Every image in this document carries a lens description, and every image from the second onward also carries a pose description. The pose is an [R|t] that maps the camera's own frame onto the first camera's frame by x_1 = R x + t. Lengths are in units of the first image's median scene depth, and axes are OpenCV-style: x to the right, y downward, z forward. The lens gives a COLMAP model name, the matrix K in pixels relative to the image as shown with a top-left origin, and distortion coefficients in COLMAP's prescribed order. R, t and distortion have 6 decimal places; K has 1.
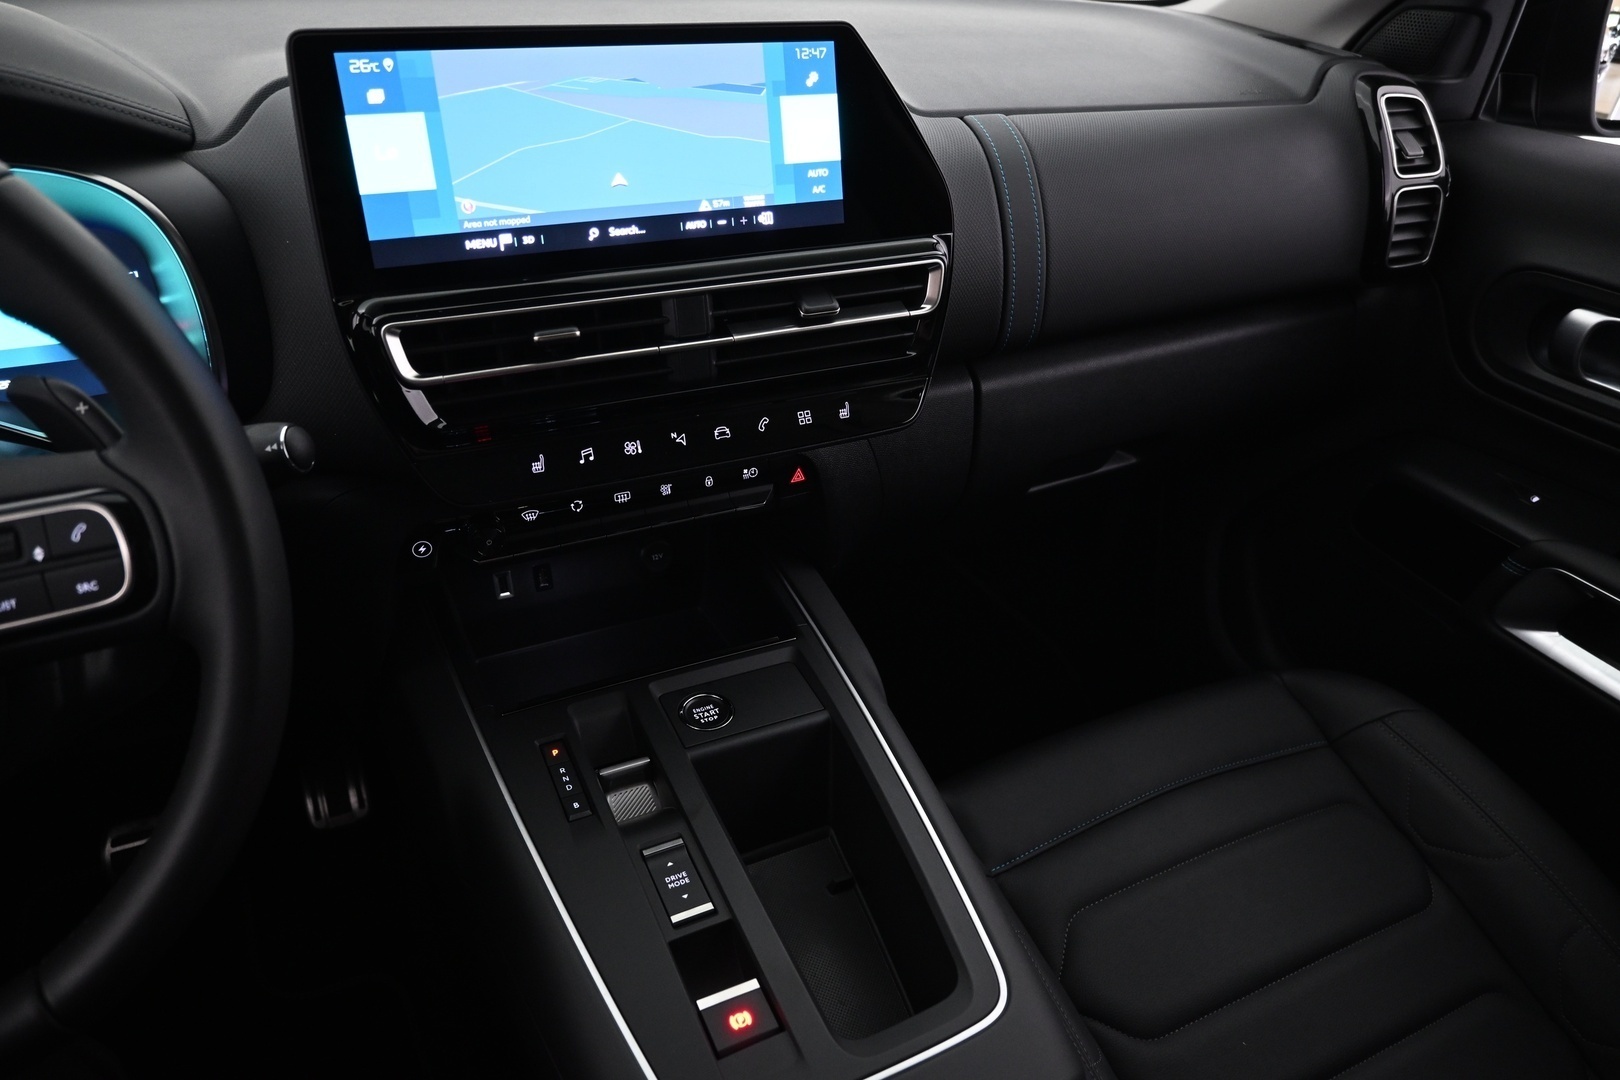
lens RADIAL K [[1094.6, 0, 805.1], [0, 1094.6, 533.0], [0, 0, 1]] dist [-0.004504, 0.002300]
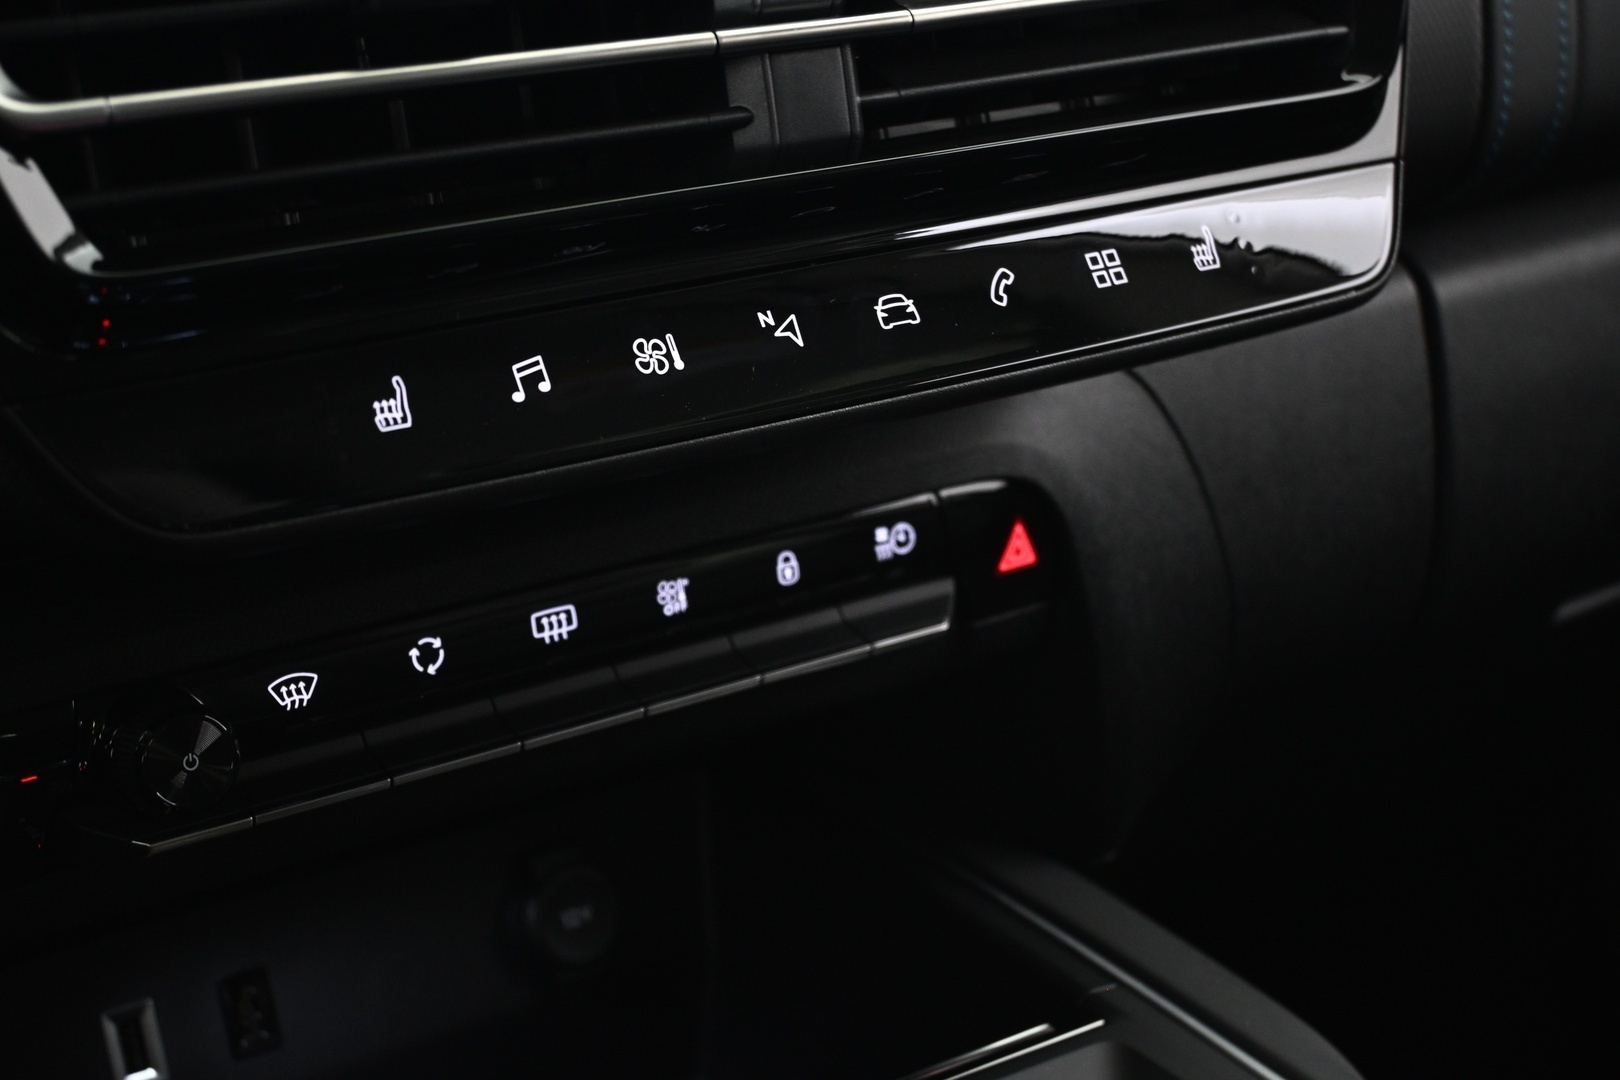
lens RADIAL K [[2695.7, 0, 810.0], [0, 2695.7, 540.0], [0, 0, 1]] dist [0.020644, -0.008399]
pose [[0.984079, -0.124043, 0.127284, -0.225888], [0.152282, 0.957746, -0.243994, 0.179301], [-0.091640, 0.259492, 0.961388, 0.249750]]
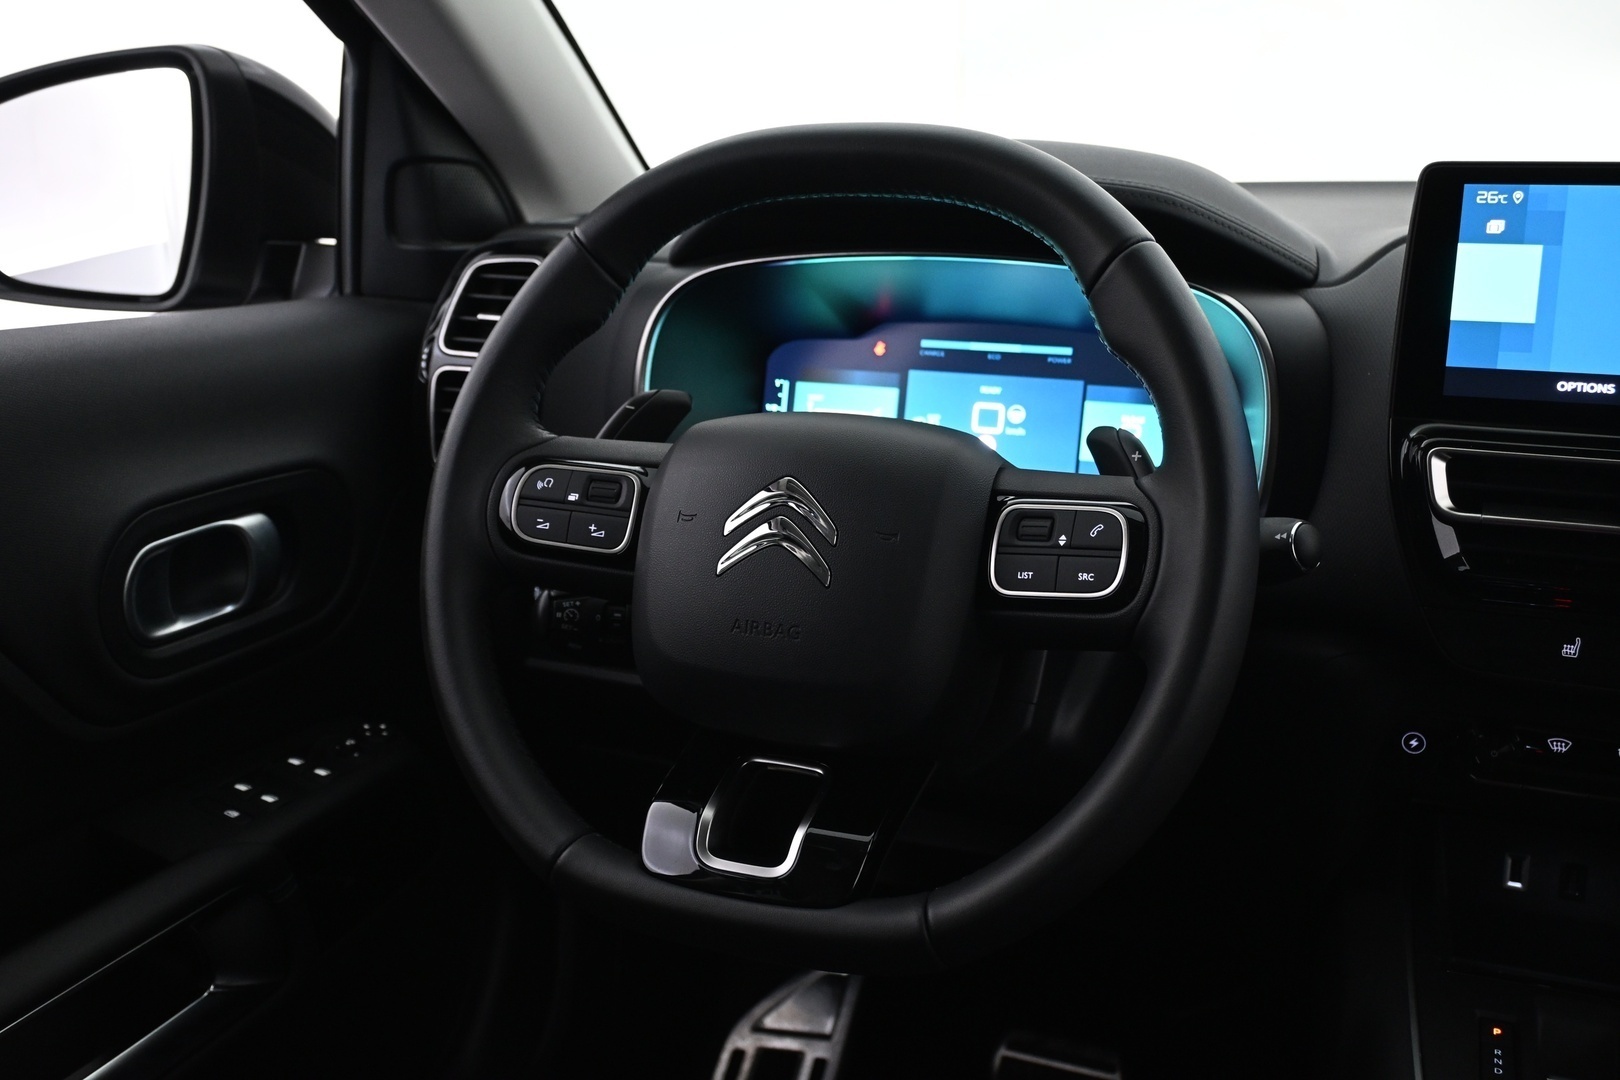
lens RADIAL K [[1525.2, 0, 811.3], [0, 1525.2, 528.8], [0, 0, 1]] dist [0.002256, 0.006414]
pose [[0.663020, 0.146116, -0.734203, 0.204487], [-0.366904, 0.918318, -0.148574, 0.232362], [0.652523, 0.367889, 0.662474, -0.164960]]
